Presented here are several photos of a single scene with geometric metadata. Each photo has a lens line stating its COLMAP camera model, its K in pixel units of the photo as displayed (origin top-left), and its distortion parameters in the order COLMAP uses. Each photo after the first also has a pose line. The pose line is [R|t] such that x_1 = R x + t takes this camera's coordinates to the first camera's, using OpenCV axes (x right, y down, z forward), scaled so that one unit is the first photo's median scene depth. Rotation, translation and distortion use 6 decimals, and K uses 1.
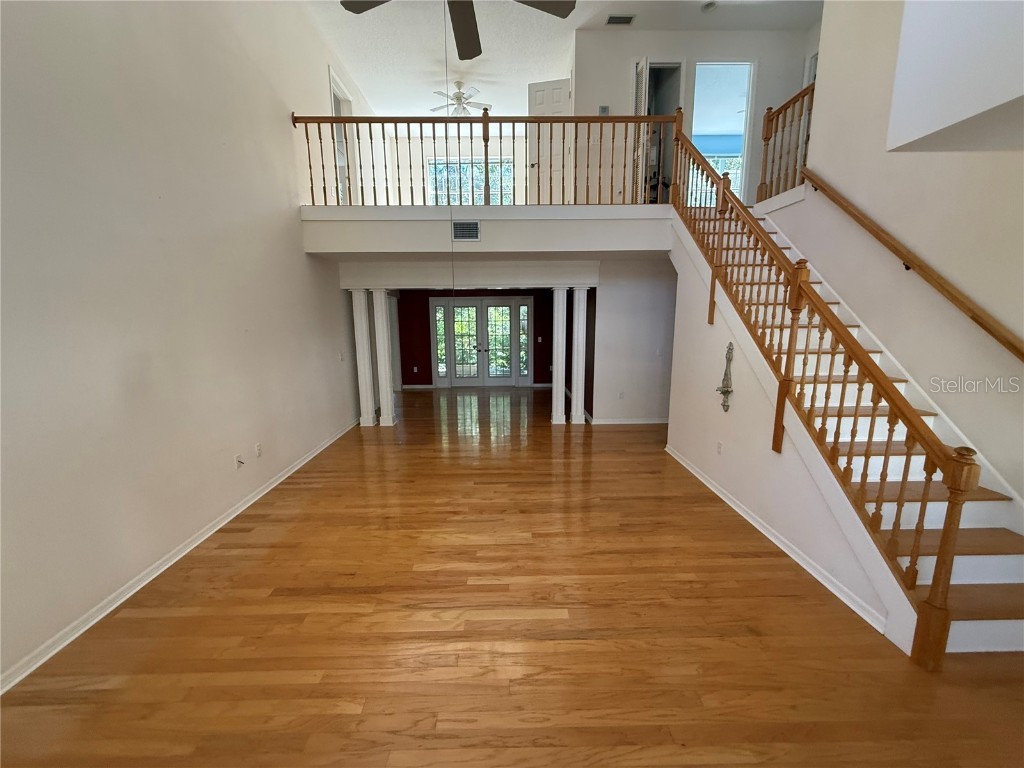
lens RADIAL K [[404.5, 0, 512.0], [0, 404.5, 384.0], [0, 0, 1]] dist [-0.029306, 0.000009]
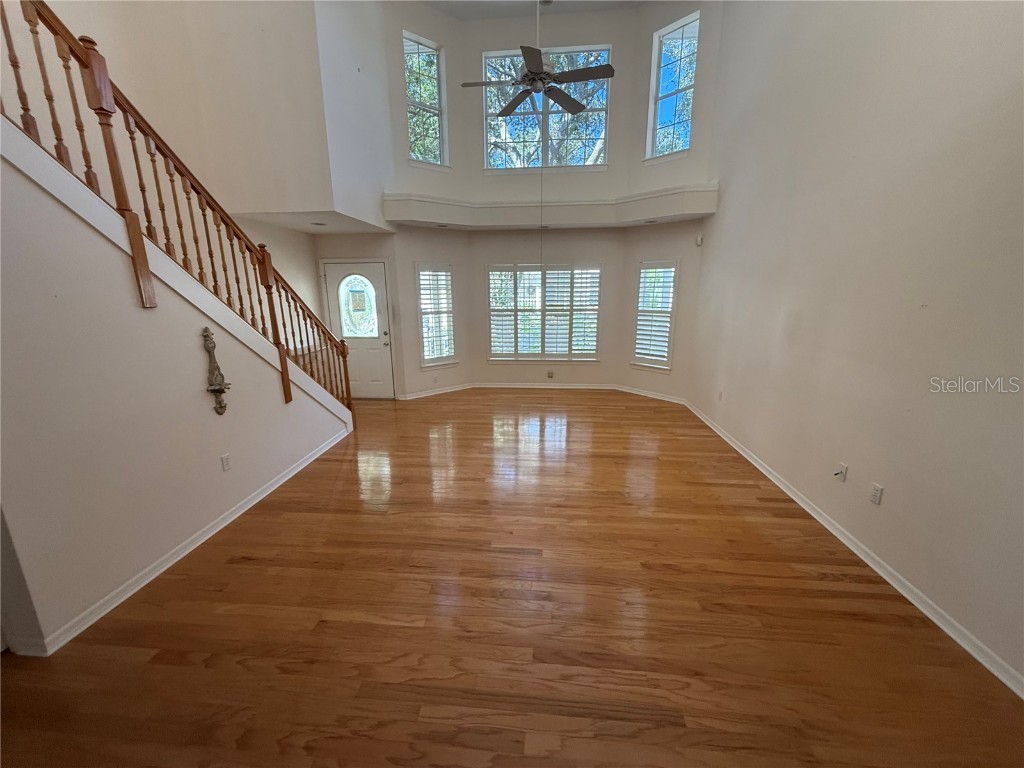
lens RADIAL K [[404.5, 0, 512.0], [0, 404.5, 384.0], [0, 0, 1]] dist [-0.029306, 0.000009]
pose [[-0.994082, -0.009699, 0.108201, -0.132276], [0.033821, 0.918876, 0.393094, -0.293111], [-0.103236, 0.394427, -0.913110, 1.727996]]
